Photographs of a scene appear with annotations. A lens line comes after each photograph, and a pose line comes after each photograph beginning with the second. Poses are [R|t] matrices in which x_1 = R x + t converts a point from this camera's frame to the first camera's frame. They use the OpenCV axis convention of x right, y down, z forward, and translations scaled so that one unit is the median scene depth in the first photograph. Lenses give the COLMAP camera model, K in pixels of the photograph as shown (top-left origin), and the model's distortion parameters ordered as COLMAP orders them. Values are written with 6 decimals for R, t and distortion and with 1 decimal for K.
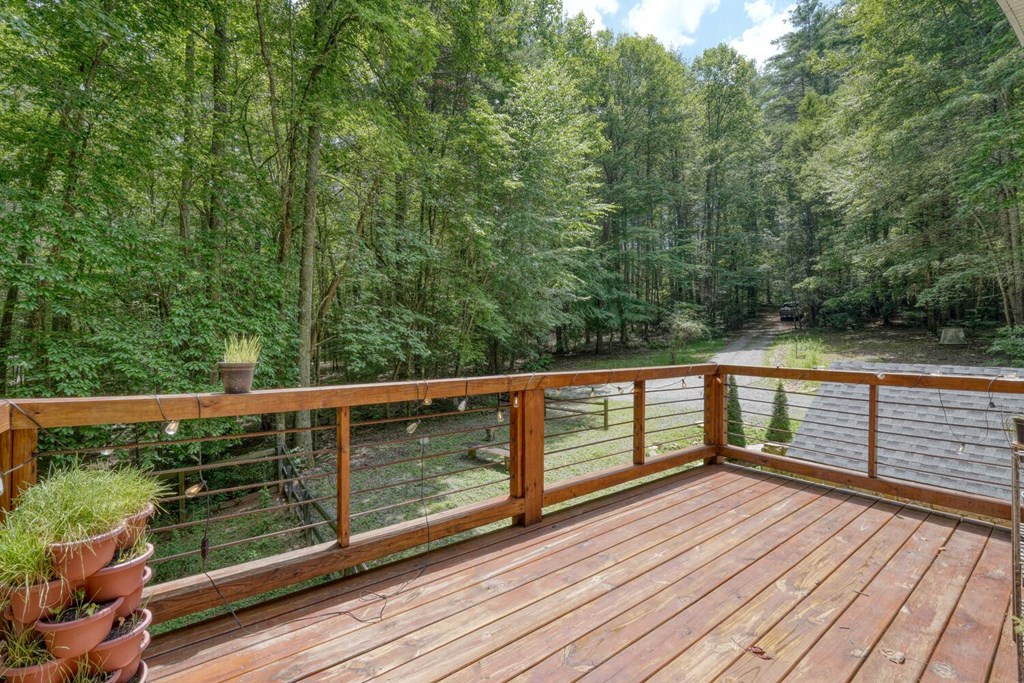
lens RADIAL K [[430.5, 0, 509.3], [0, 430.5, 339.8], [0, 0, 1]] dist [-0.011020, 0.004547]
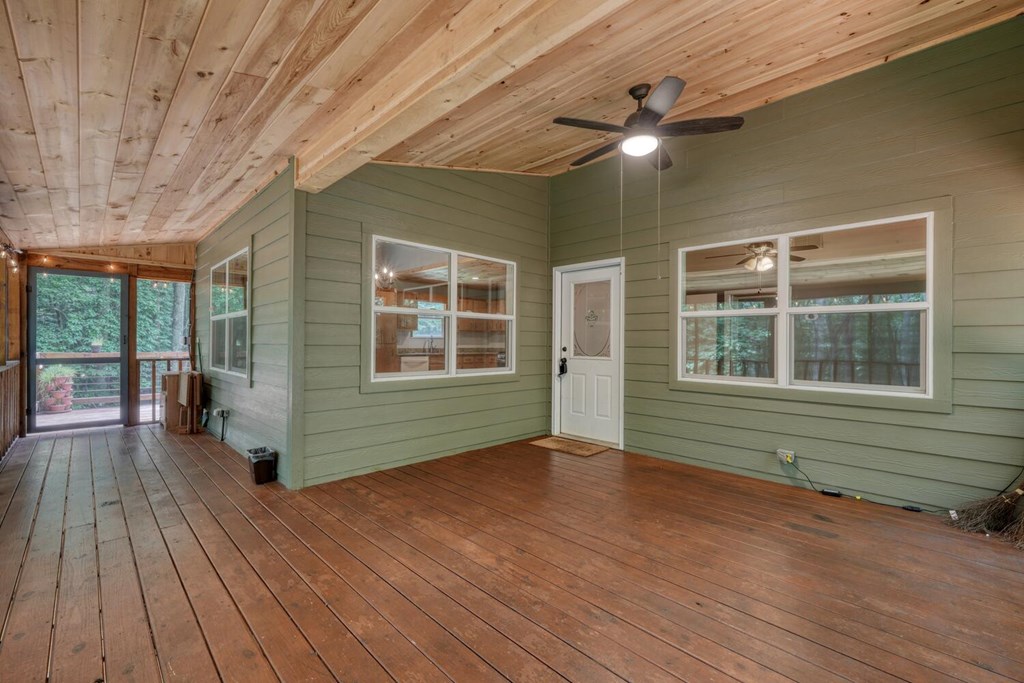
lens RADIAL K [[430.5, 0, 509.3], [0, 430.5, 339.8], [0, 0, 1]] dist [-0.011020, 0.004547]
pose [[0.989525, 0.005534, 0.144258, 0.528373], [-0.004597, 0.999966, -0.006824, 0.002933], [-0.144291, 0.006089, 0.989517, -0.711412]]
